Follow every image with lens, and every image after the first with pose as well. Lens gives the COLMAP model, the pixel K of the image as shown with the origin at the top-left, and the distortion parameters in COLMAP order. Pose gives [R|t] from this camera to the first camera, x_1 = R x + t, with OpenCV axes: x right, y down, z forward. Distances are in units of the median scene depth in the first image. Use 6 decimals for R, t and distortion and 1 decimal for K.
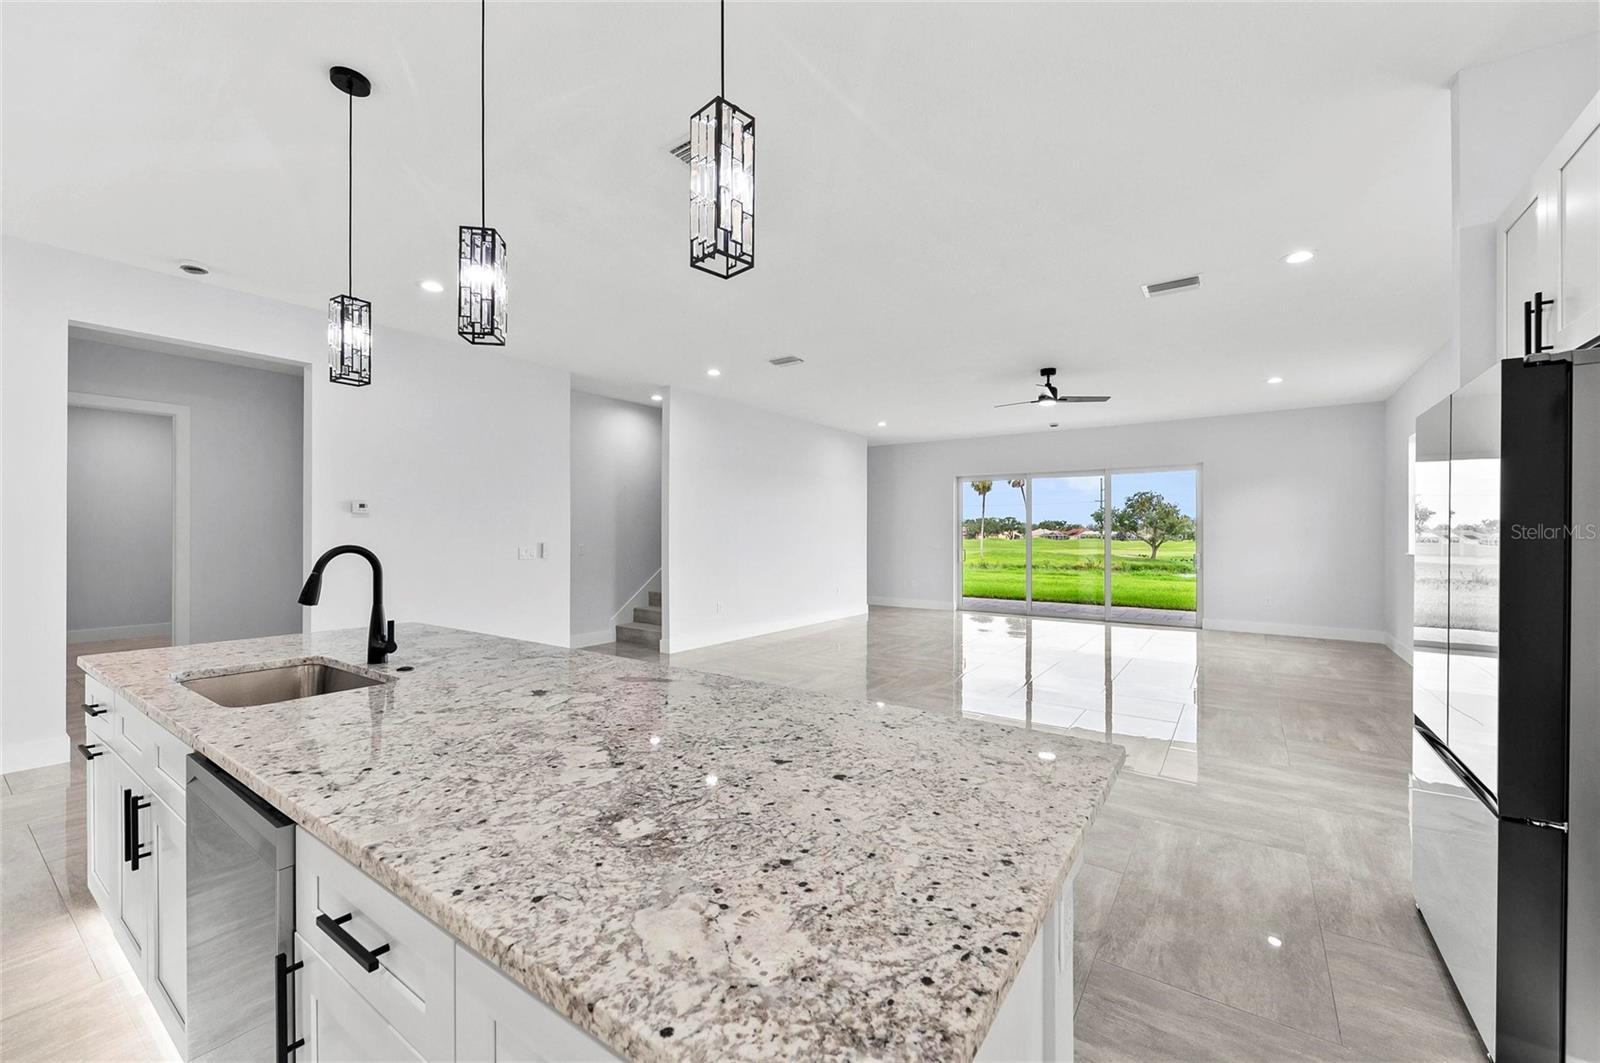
lens RADIAL K [[614.2, 0, 812.8], [0, 614.2, 532.3], [0, 0, 1]] dist [0.009334, -0.004315]
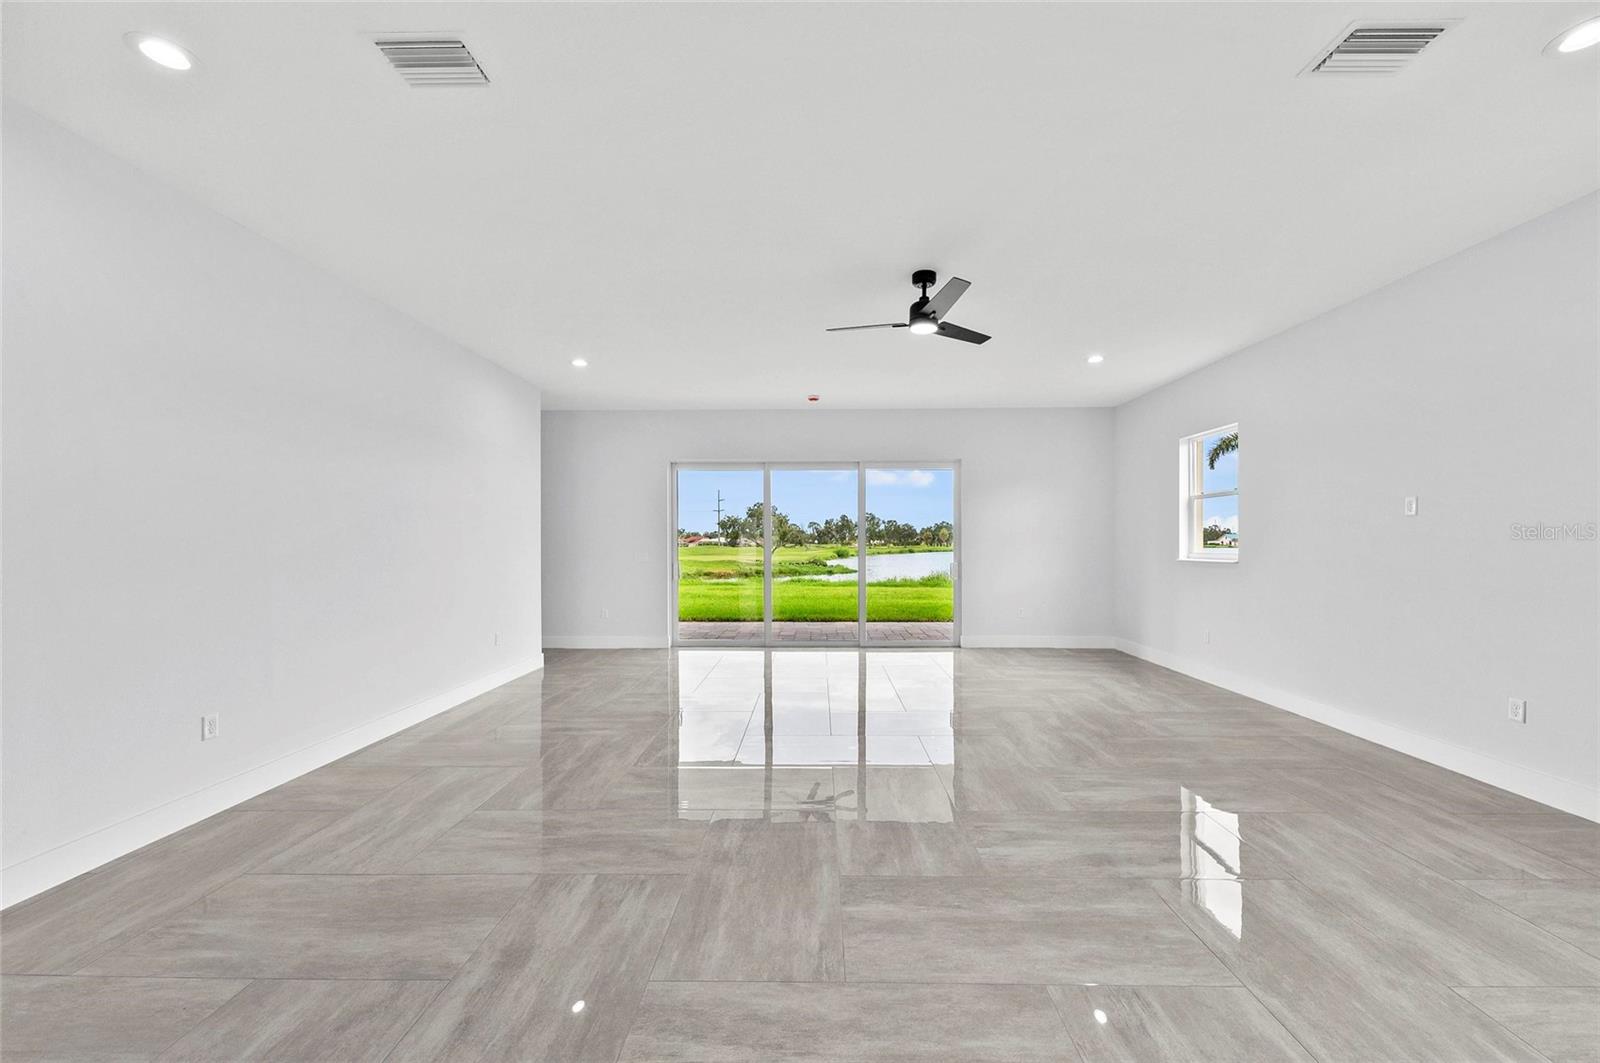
lens RADIAL K [[598.7, 0, 791.3], [0, 598.7, 545.4], [0, 0, 1]] dist [0.014112, -0.000026]
pose [[0.838355, -0.003598, 0.545113, -0.036911], [-0.001819, 0.999954, 0.009396, 0.002528], [-0.545122, -0.008869, 0.838310, 0.348203]]
